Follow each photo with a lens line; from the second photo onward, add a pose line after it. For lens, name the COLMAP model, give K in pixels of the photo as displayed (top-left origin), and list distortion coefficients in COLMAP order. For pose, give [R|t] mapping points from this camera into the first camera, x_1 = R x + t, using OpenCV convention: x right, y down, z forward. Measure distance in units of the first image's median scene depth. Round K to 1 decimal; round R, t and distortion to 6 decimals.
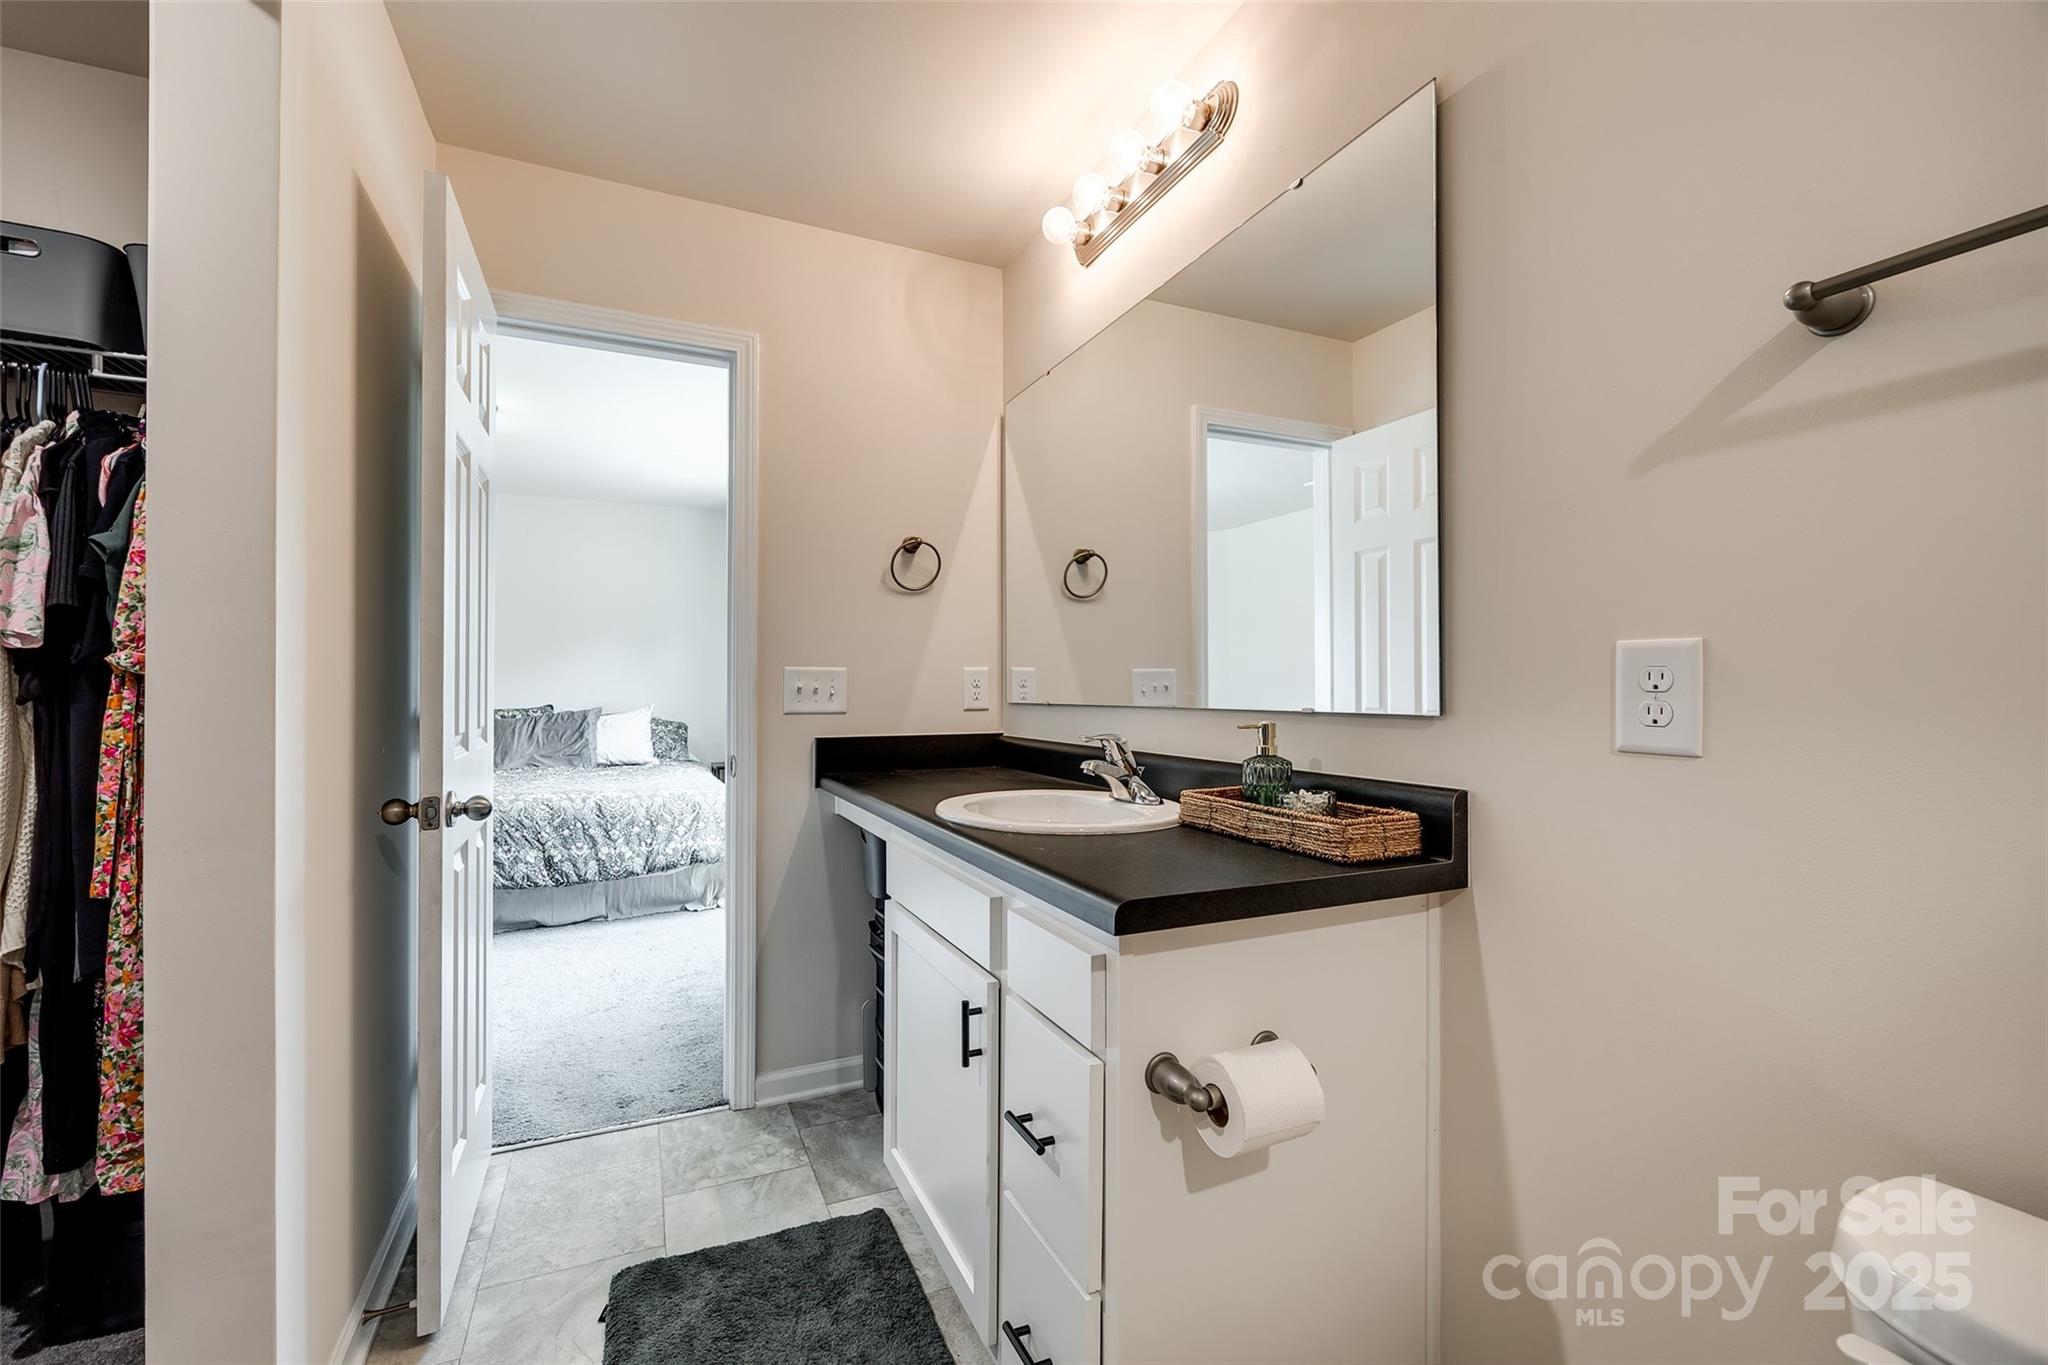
lens RADIAL K [[846.4, 0, 989.5], [0, 846.4, 696.2], [0, 0, 1]] dist [-0.000744, -0.000042]
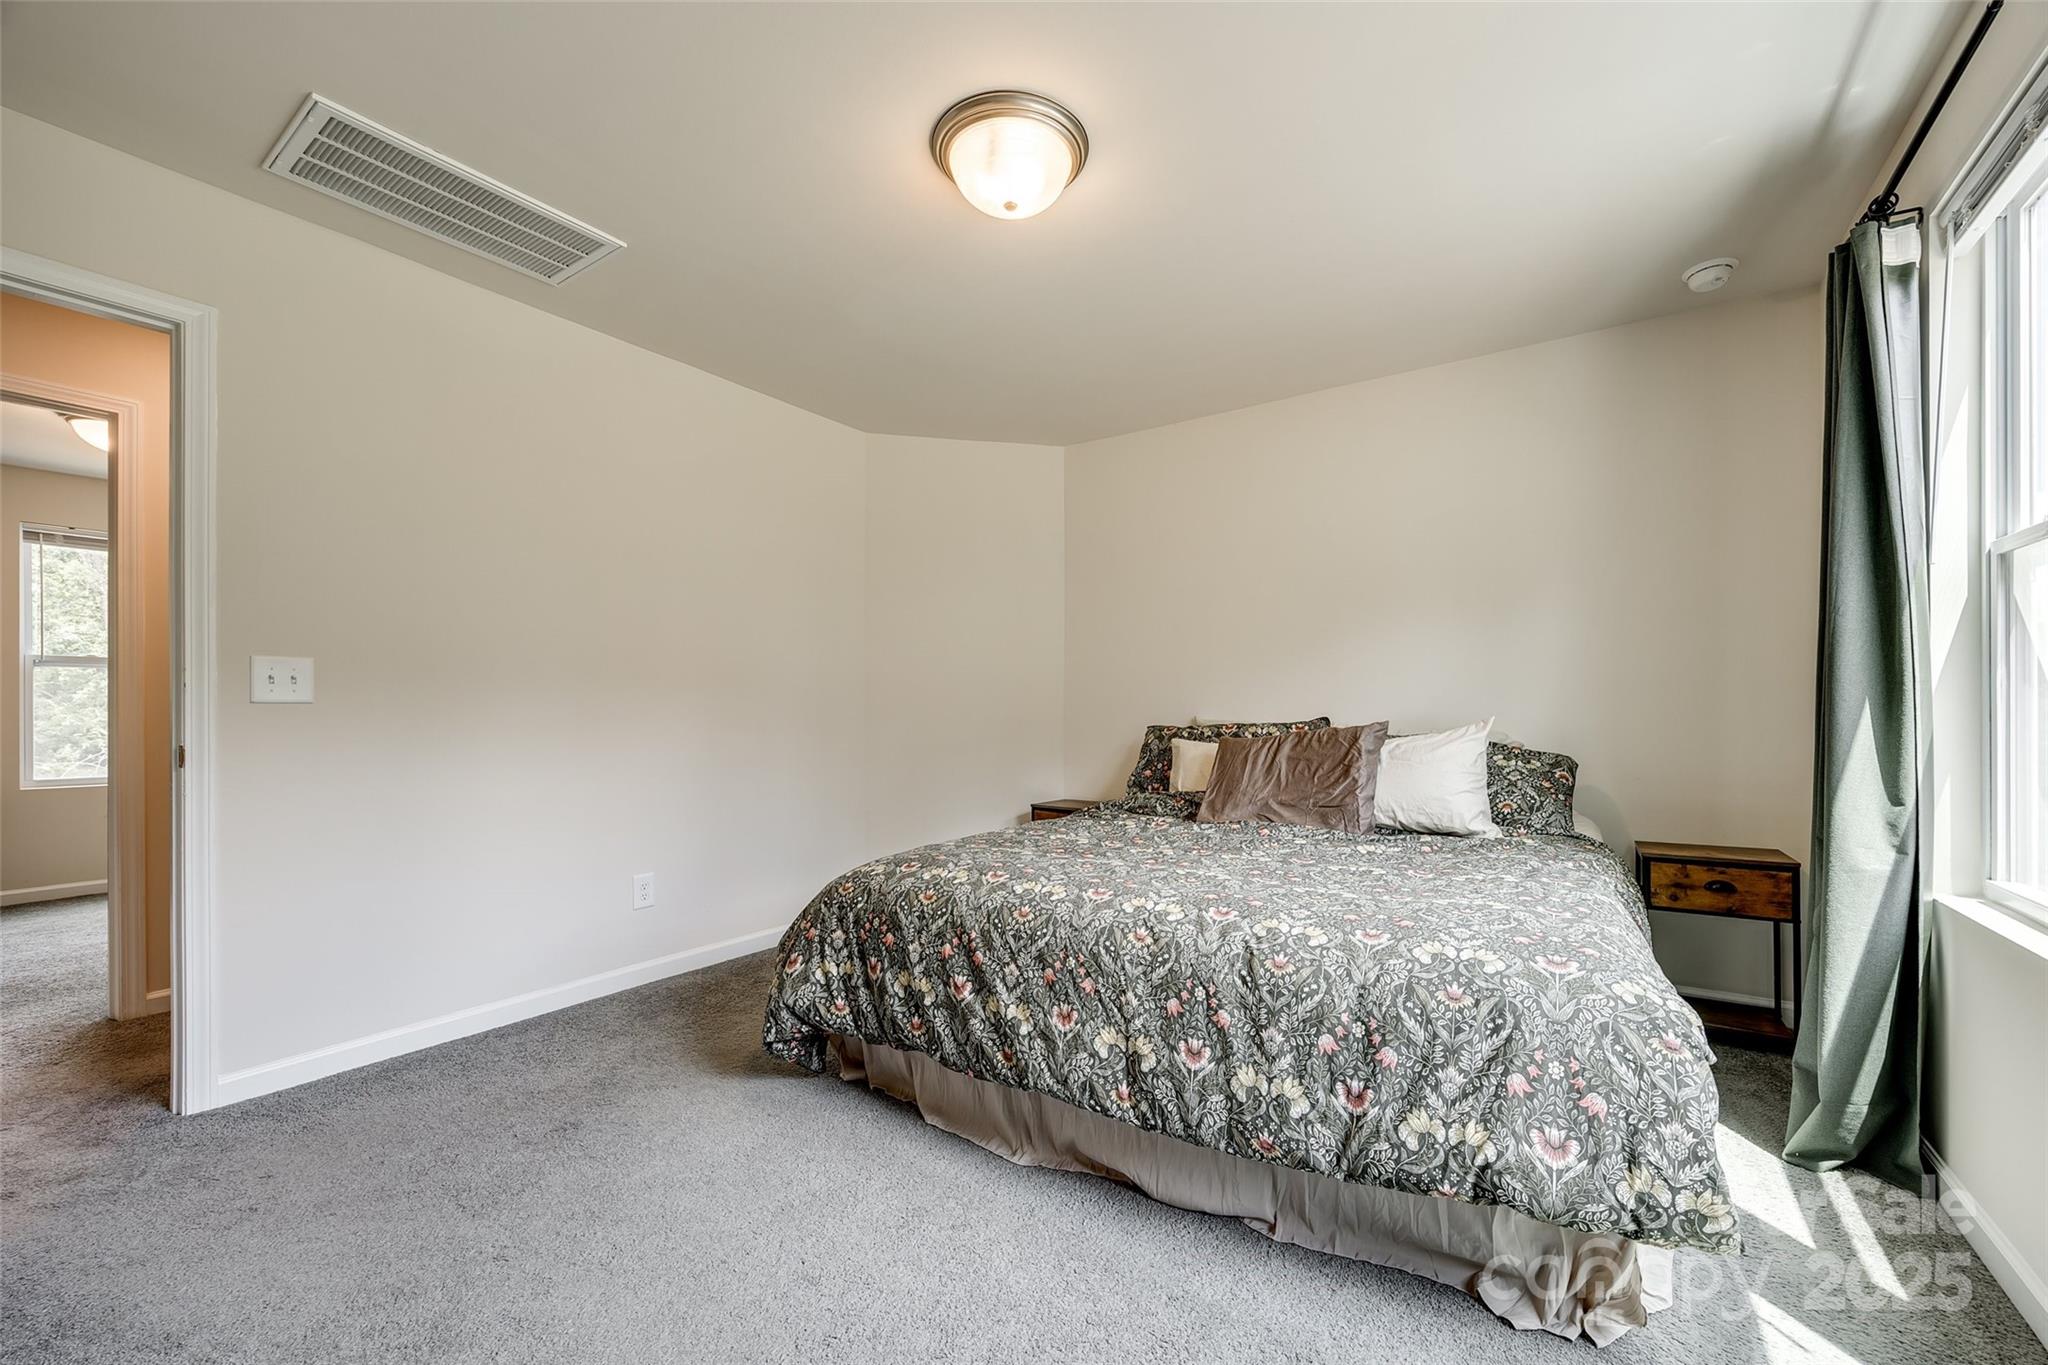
lens RADIAL K [[846.4, 0, 989.5], [0, 846.4, 696.2], [0, 0, 1]] dist [-0.000744, -0.000042]
pose [[0.525730, -0.013155, -0.850550, -0.171670], [-0.004379, 0.999825, -0.018170, 0.009744], [0.850640, 0.013277, 0.525581, 0.669063]]
